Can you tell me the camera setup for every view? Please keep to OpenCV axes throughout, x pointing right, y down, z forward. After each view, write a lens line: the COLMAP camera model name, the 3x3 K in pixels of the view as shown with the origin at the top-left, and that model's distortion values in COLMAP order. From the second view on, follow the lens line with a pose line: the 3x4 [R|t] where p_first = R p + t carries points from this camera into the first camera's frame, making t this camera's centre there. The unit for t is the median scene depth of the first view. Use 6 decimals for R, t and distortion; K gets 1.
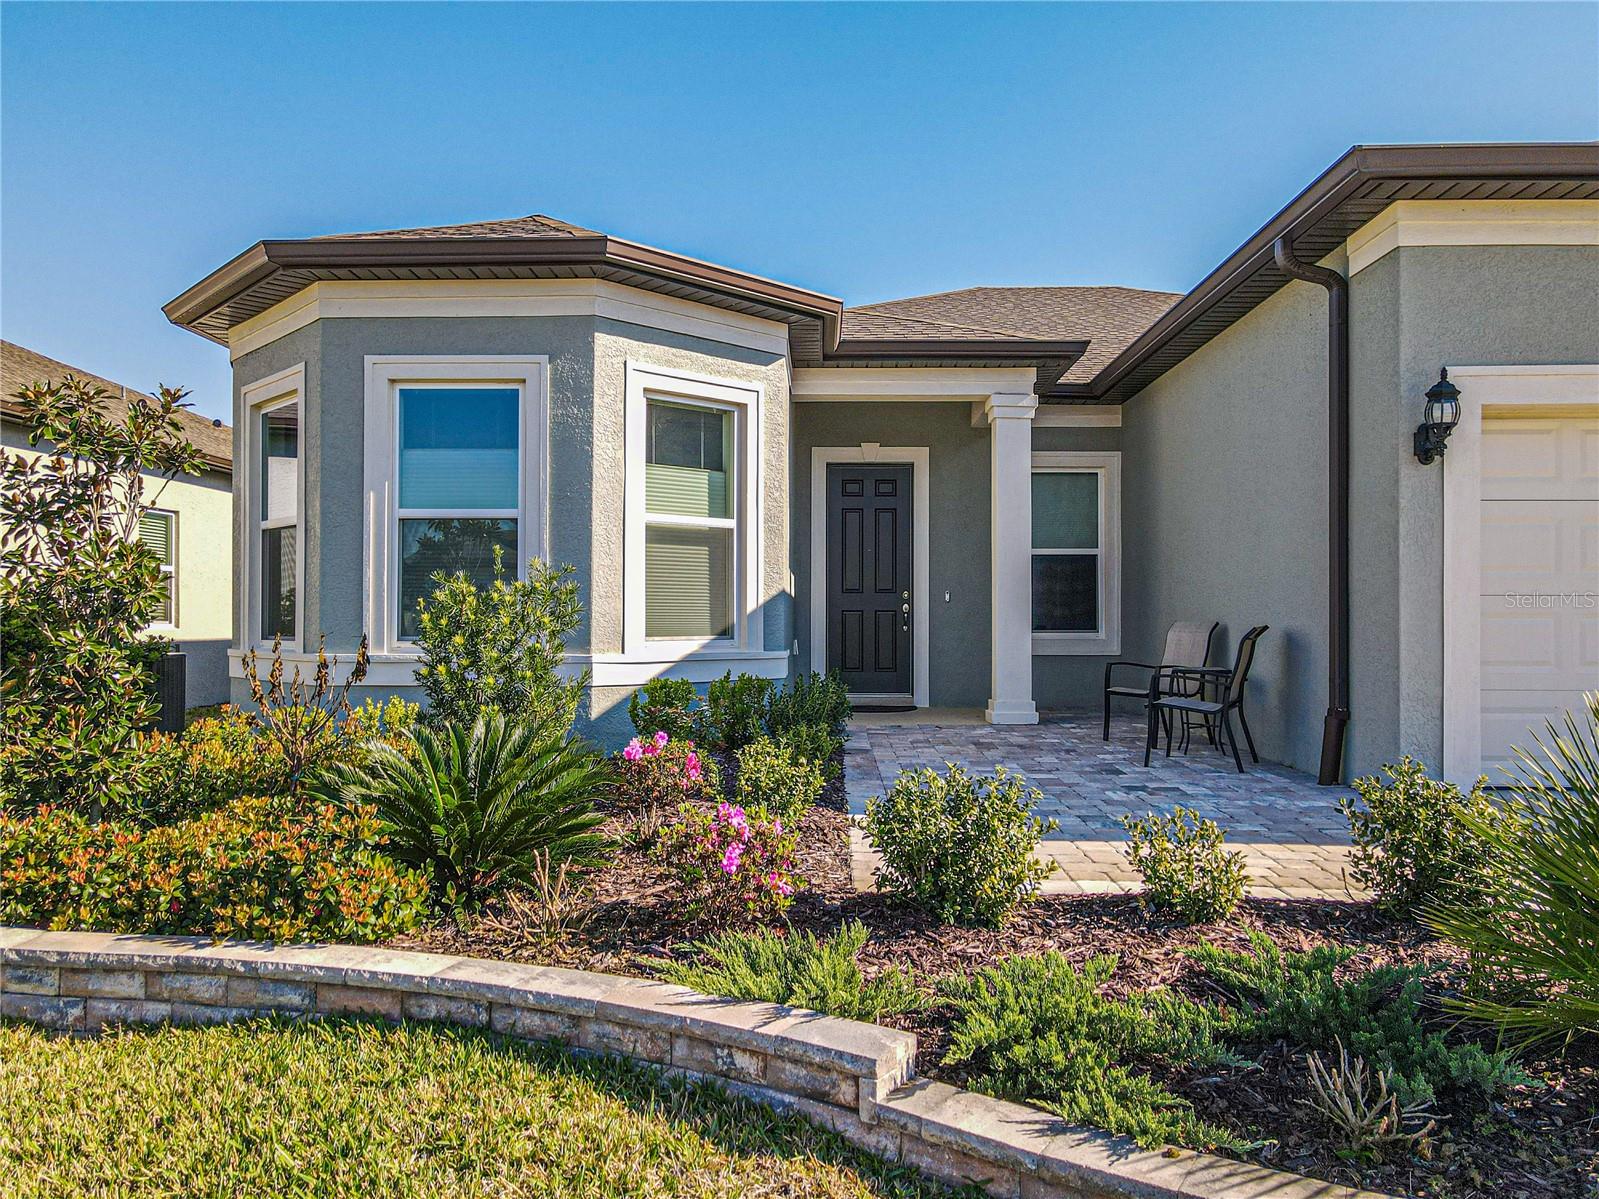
lens RADIAL K [[1192.5, 0, 791.9], [0, 1192.5, 600.0], [0, 0, 1]] dist [-0.002636, 0.027070]
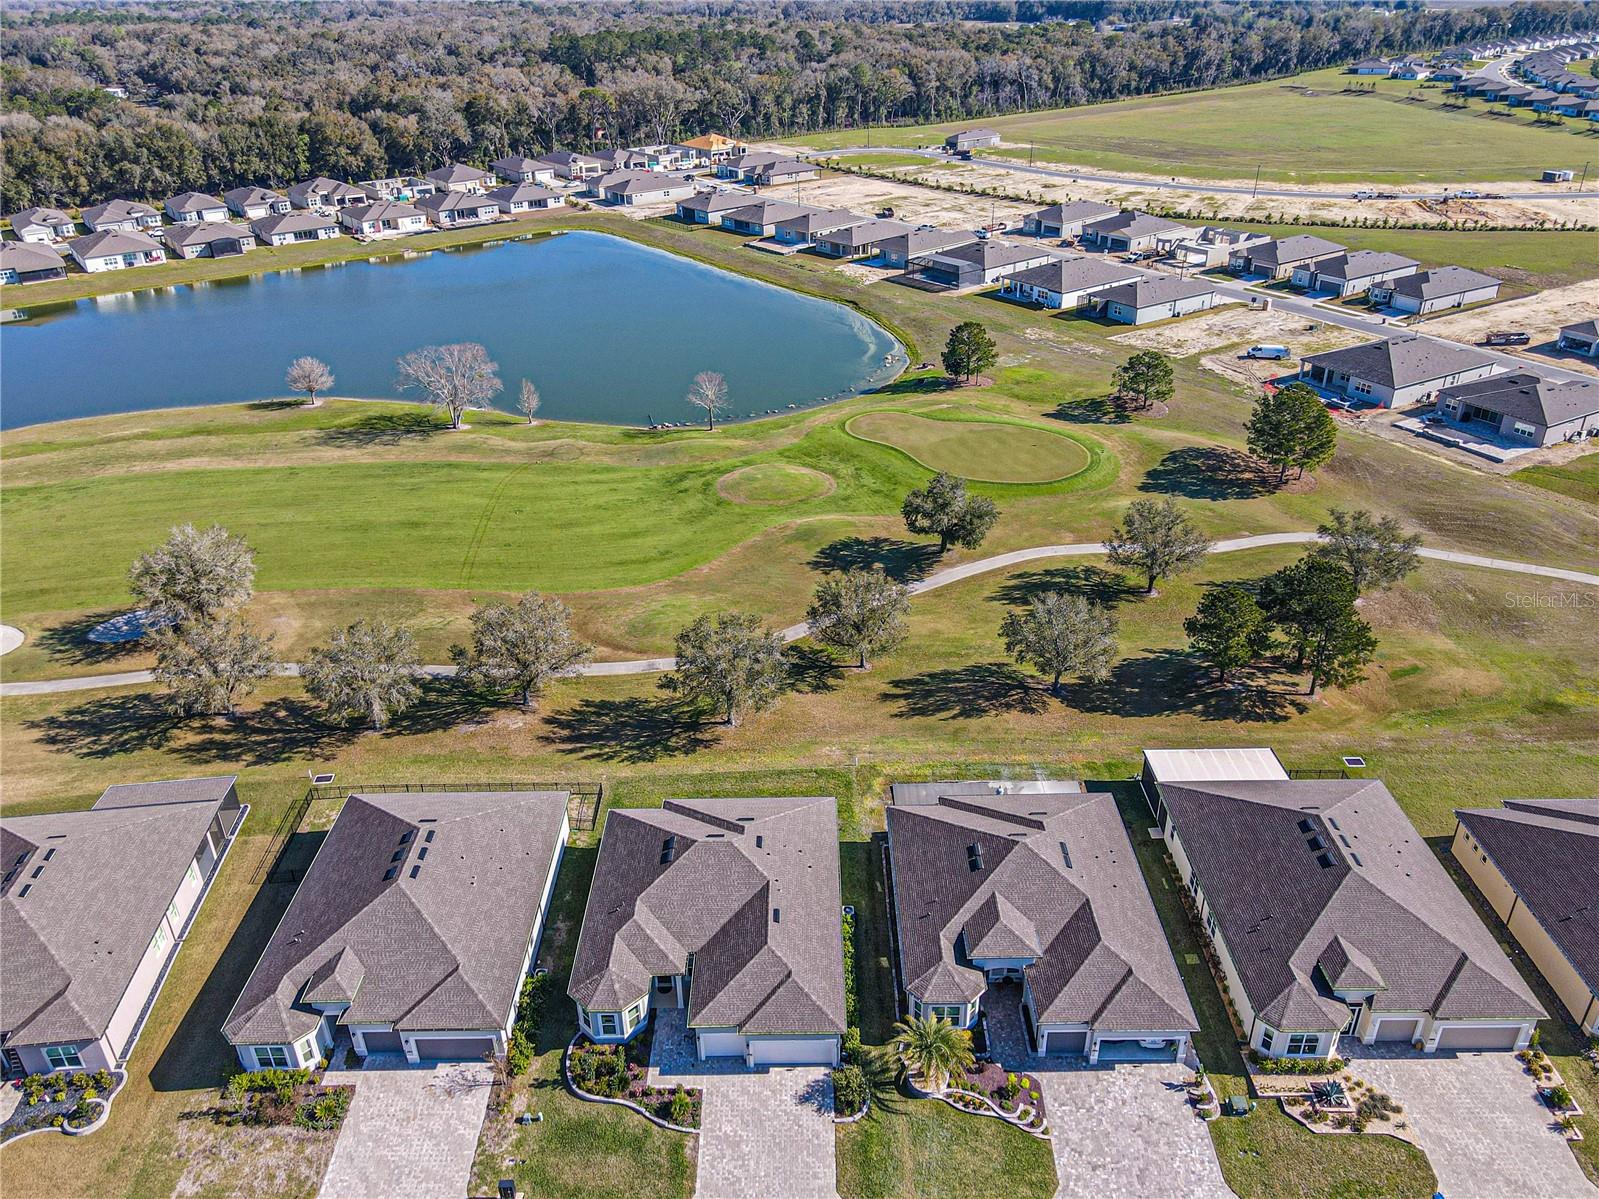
lens RADIAL K [[1192.5, 0, 798.6], [0, 1192.5, 595.4], [0, 0, 1]] dist [-0.002636, 0.027070]
pose [[0.999353, -0.032860, 0.014604, 1.169844], [0.021860, 0.877641, 0.478821, -7.401750], [-0.028551, -0.478192, 0.877791, -5.582665]]
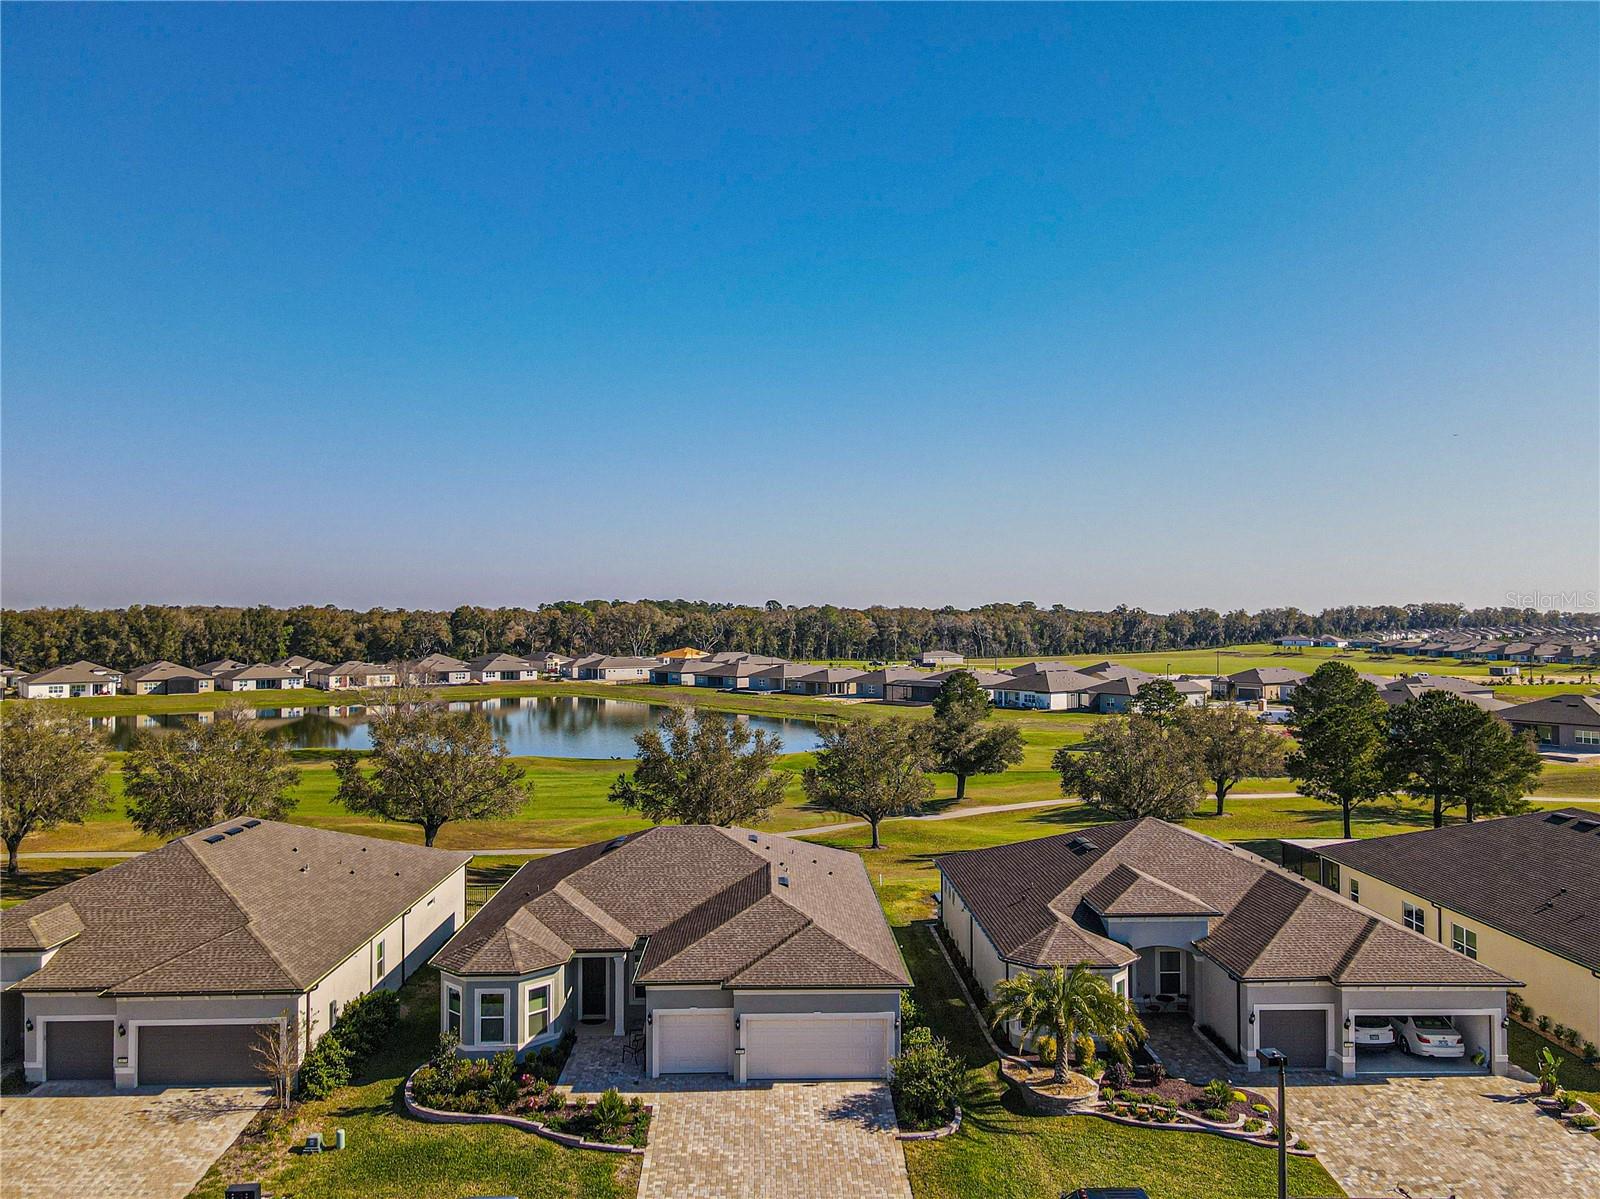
lens RADIAL K [[1193.3, 0, 798.7], [0, 1193.3, 602.7], [0, 0, 1]] dist [-0.002636, 0.027070]
pose [[0.998341, -0.002060, 0.057534, 0.776981], [0.002382, 0.999982, -0.005520, -1.882373], [-0.057522, 0.005647, 0.998328, -4.379232]]
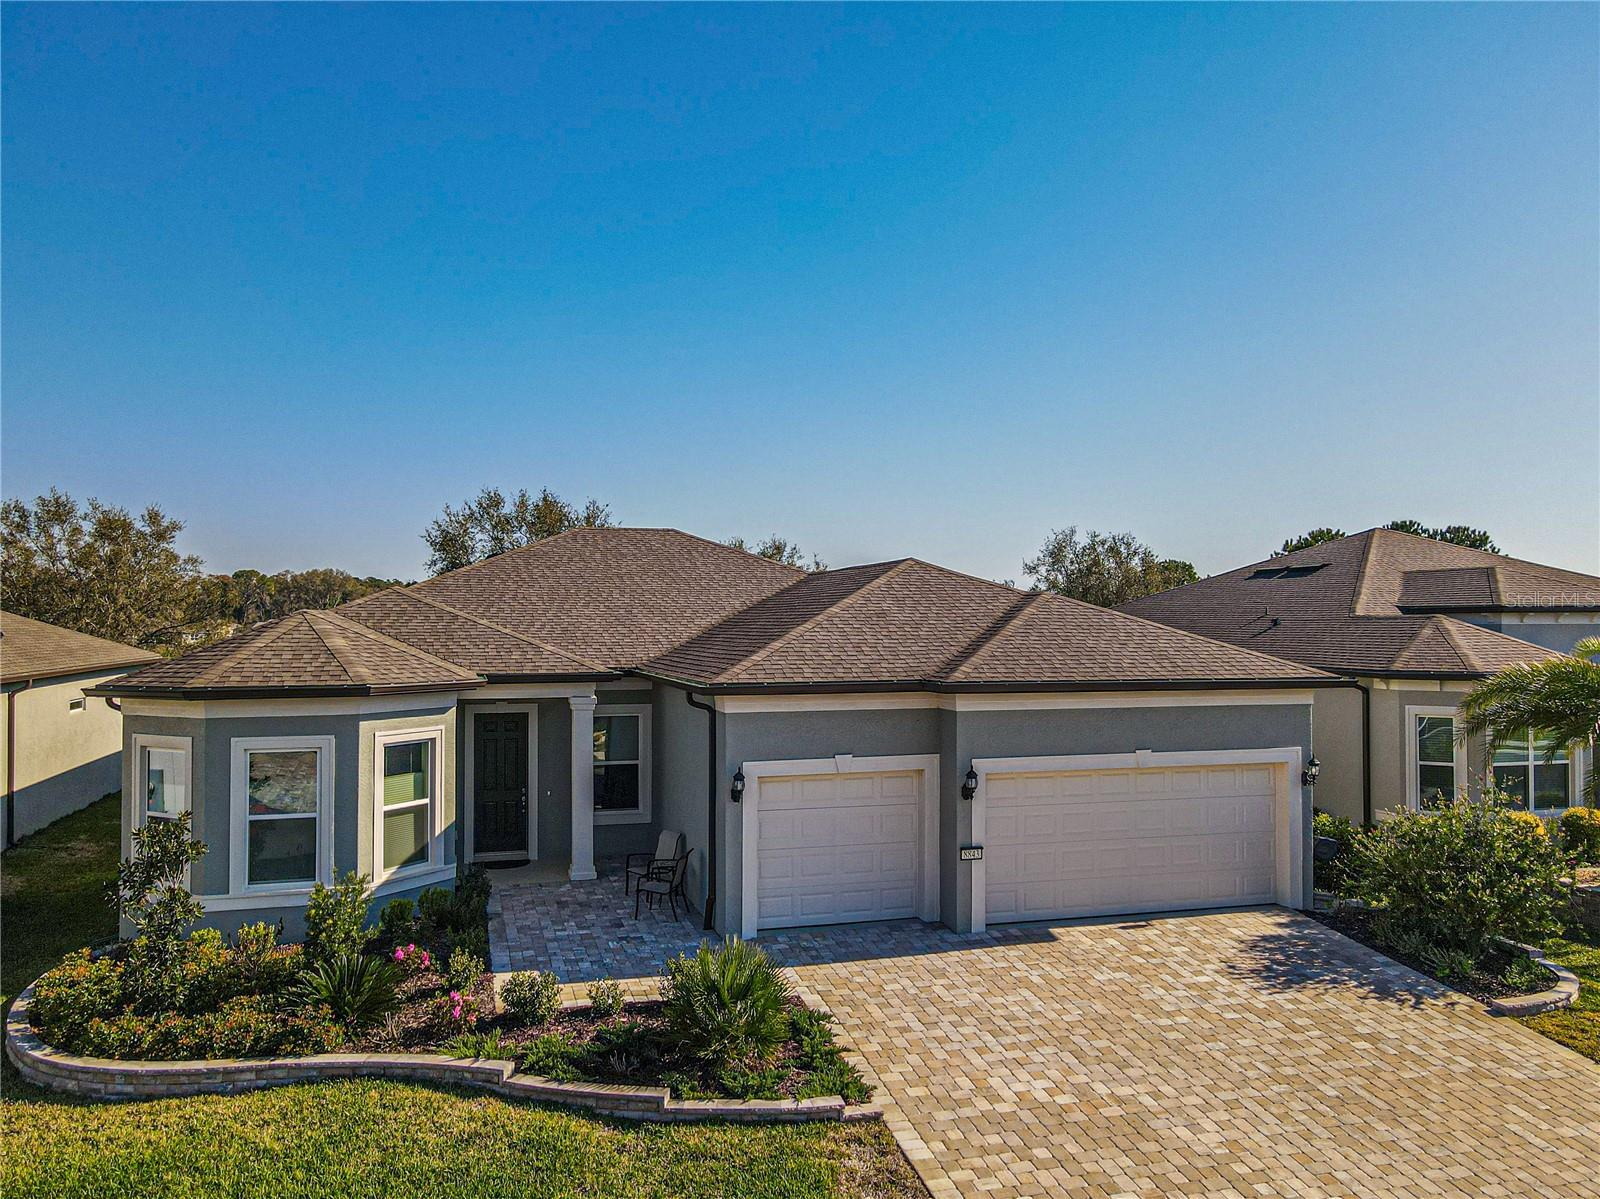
lens RADIAL K [[1193.3, 0, 806.3], [0, 1193.3, 607.2], [0, 0, 1]] dist [-0.002636, 0.027070]
pose [[0.950462, 0.002986, 0.310826, -0.076086], [-0.003107, 0.999995, -0.000106, -0.415871], [-0.310825, -0.000865, 0.950467, -1.109943]]
